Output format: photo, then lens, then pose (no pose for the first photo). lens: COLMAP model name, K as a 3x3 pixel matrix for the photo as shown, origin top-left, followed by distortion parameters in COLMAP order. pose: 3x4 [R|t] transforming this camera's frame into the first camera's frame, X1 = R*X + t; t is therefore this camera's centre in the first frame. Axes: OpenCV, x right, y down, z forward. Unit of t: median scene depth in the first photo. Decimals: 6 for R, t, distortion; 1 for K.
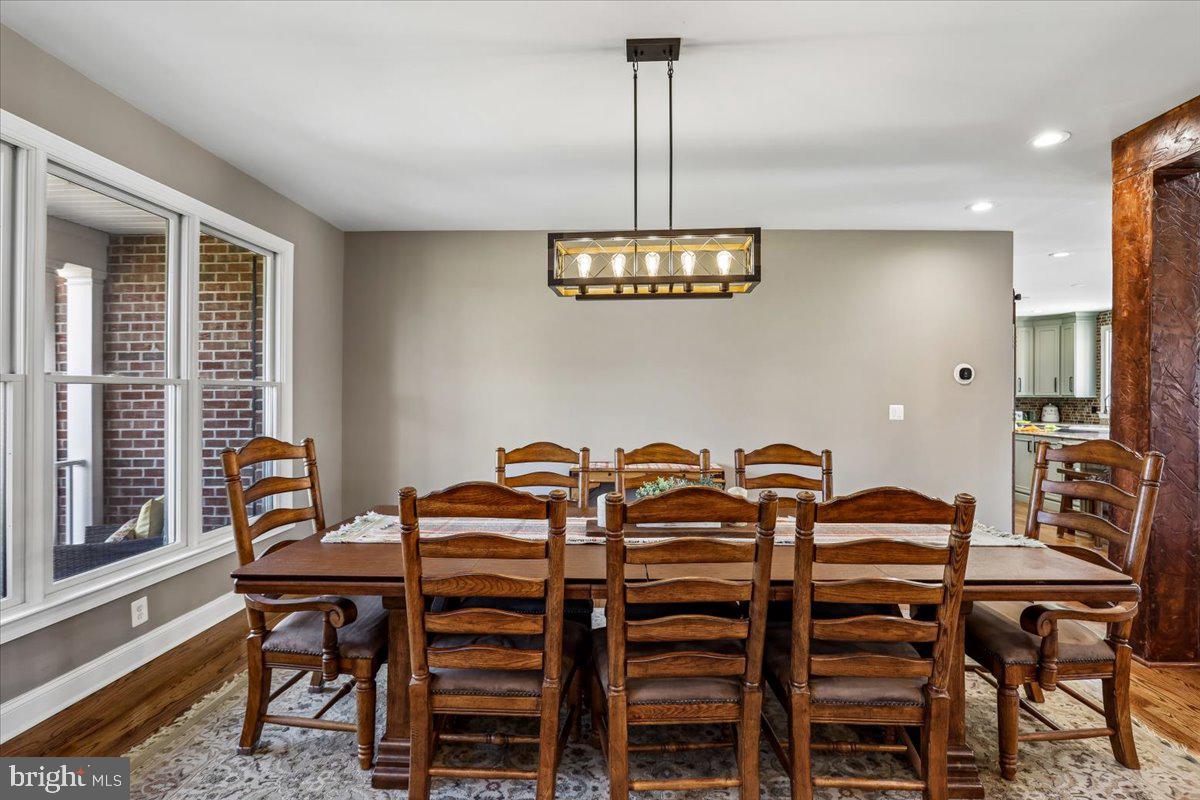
lens RADIAL K [[574.1, 0, 601.9], [0, 574.1, 402.7], [0, 0, 1]] dist [0.002893, 0.000111]
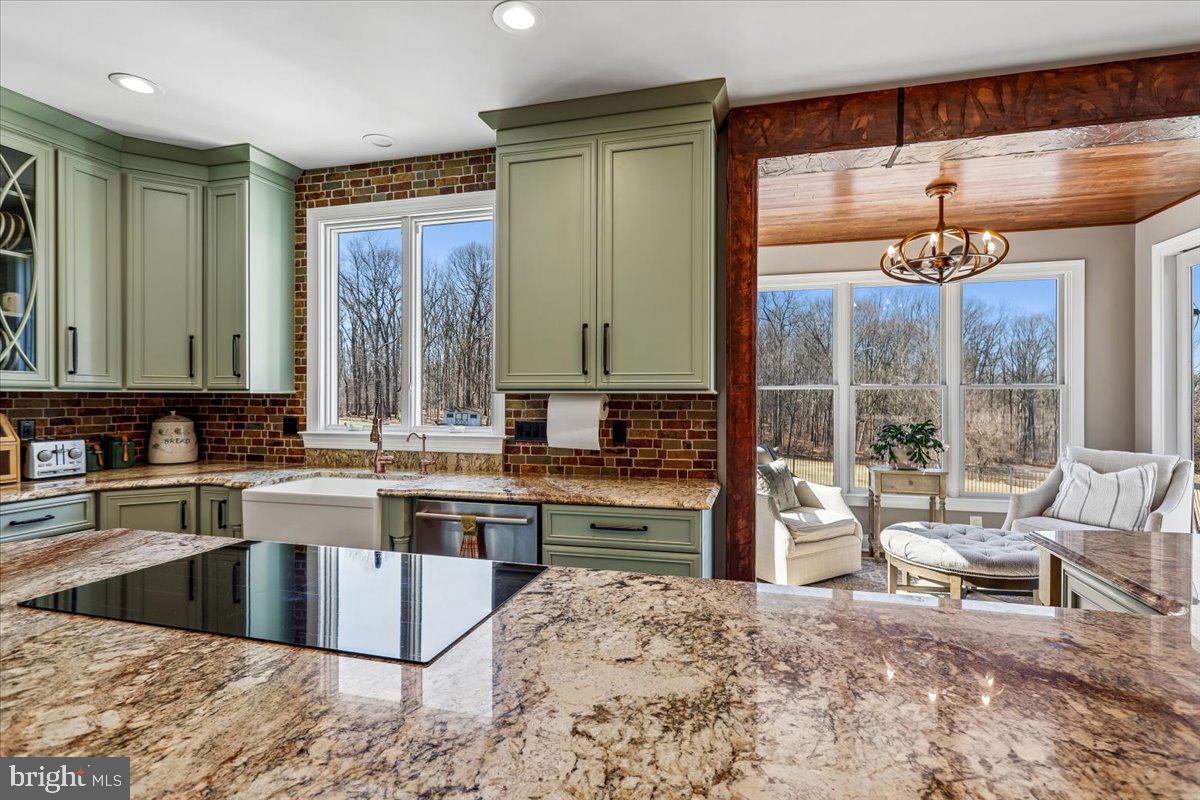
lens RADIAL K [[574.1, 0, 604.0], [0, 574.1, 400.4], [0, 0, 1]] dist [0.002893, 0.000111]
pose [[0.199992, -0.005123, 0.979784, 0.506386], [-0.001272, 0.999984, 0.005488, -0.006958], [-0.979797, -0.002344, 0.199982, 0.695067]]
